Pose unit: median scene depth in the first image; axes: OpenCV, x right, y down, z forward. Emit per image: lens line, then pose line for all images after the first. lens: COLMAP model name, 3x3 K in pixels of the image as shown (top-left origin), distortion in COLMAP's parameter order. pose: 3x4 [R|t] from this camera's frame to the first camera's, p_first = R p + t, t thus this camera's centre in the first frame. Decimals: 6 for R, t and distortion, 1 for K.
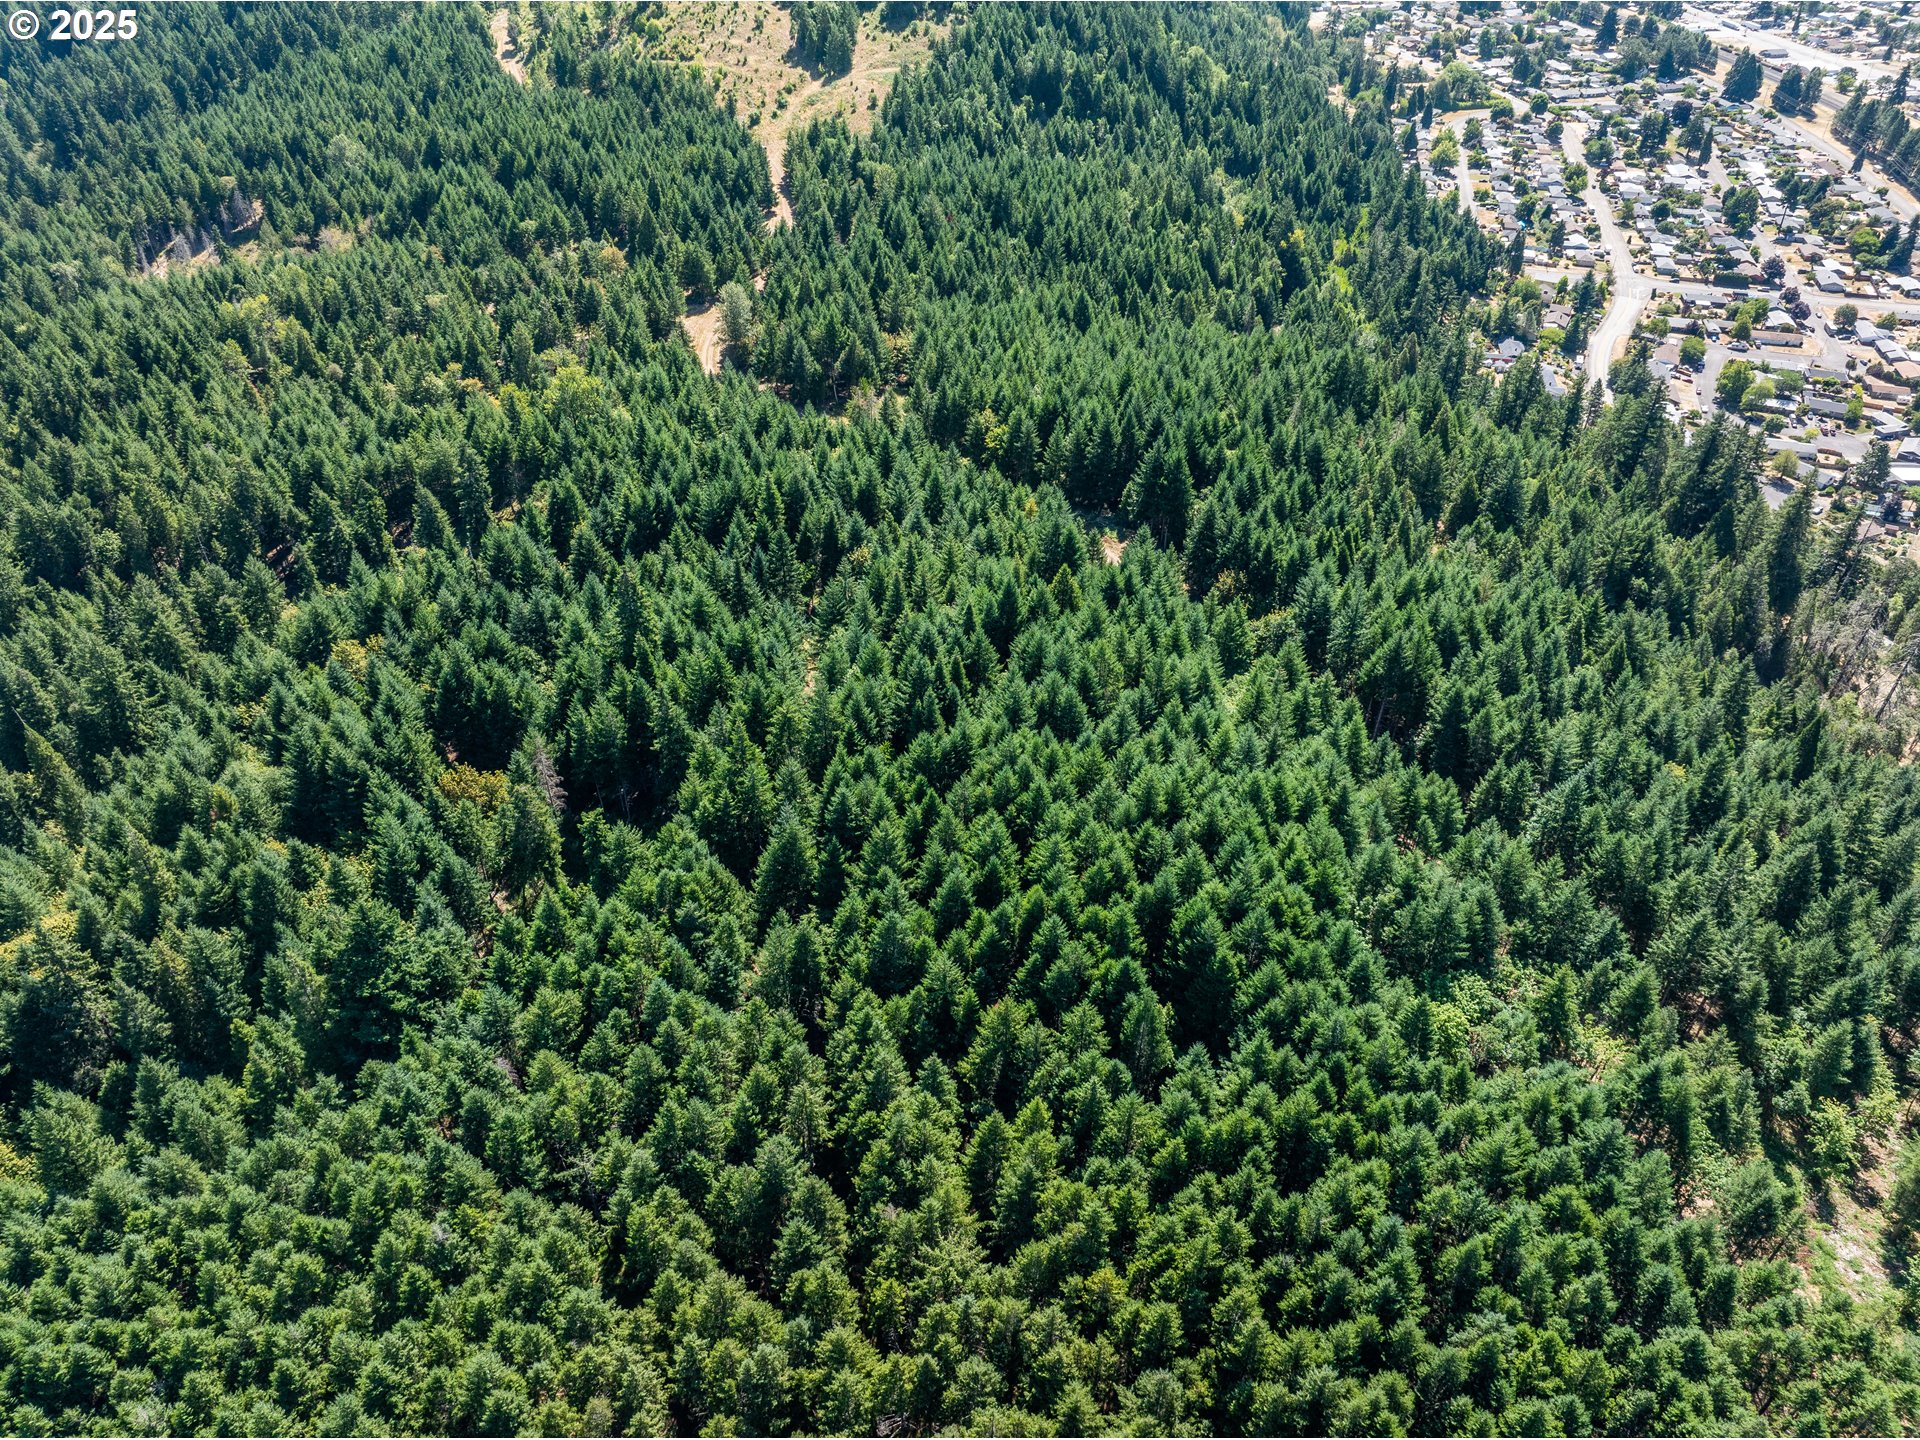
lens RADIAL K [[1354.2, 0, 969.0], [0, 1354.2, 713.2], [0, 0, 1]] dist [-0.053177, 0.031689]
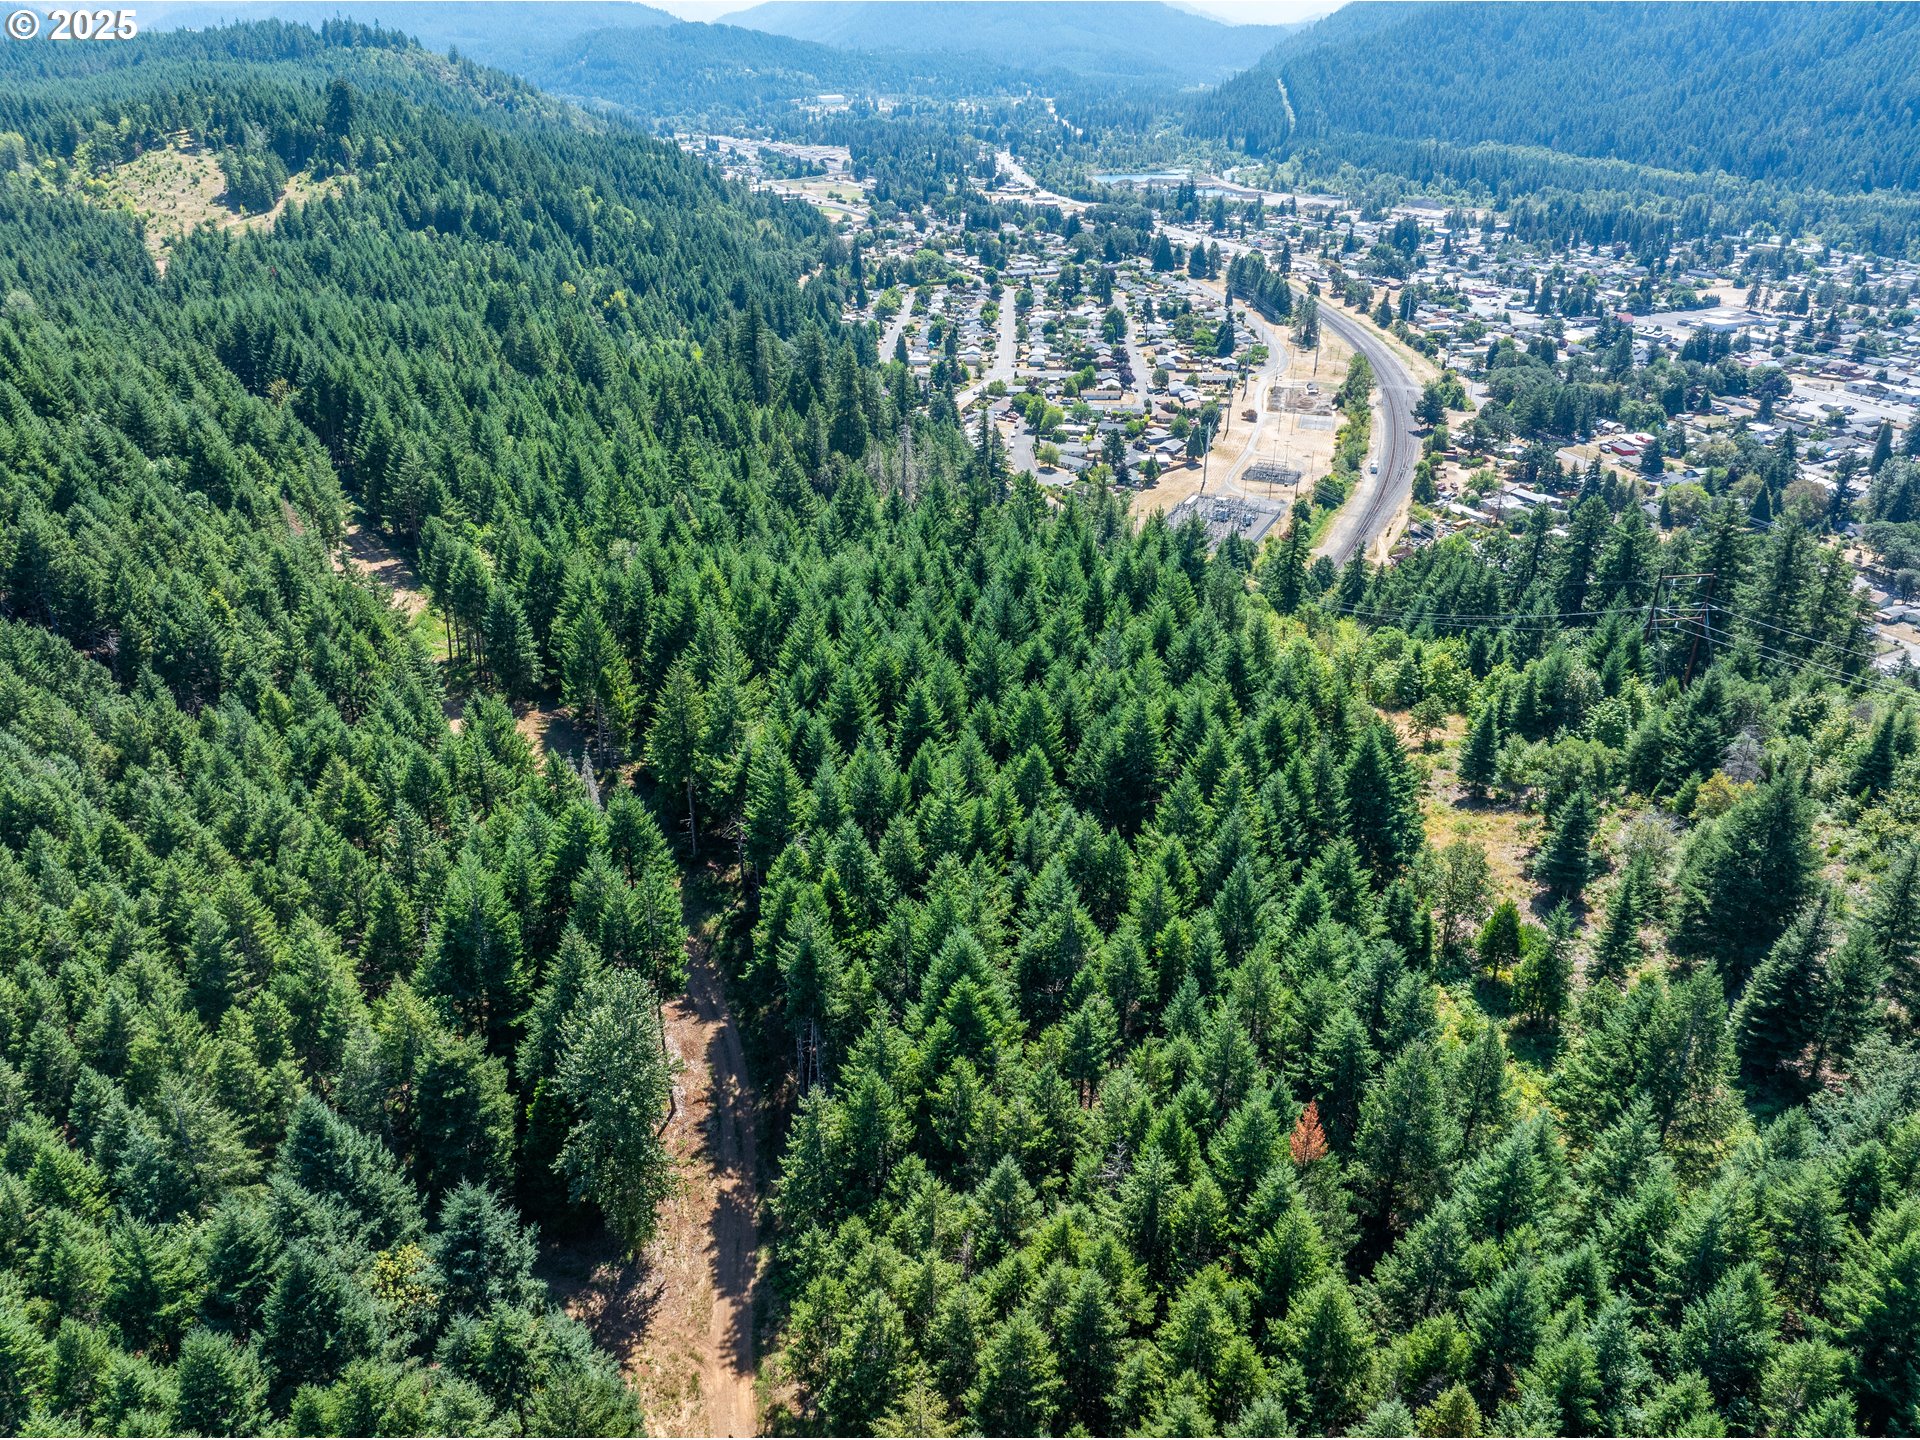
lens RADIAL K [[1354.2, 0, 969.0], [0, 1354.2, 713.2], [0, 0, 1]] dist [-0.053177, 0.031689]
pose [[0.982056, -0.082856, 0.169416, 0.289133], [0.115836, 0.973907, -0.195162, 0.254041], [-0.148826, 0.211284, 0.966028, -0.119778]]
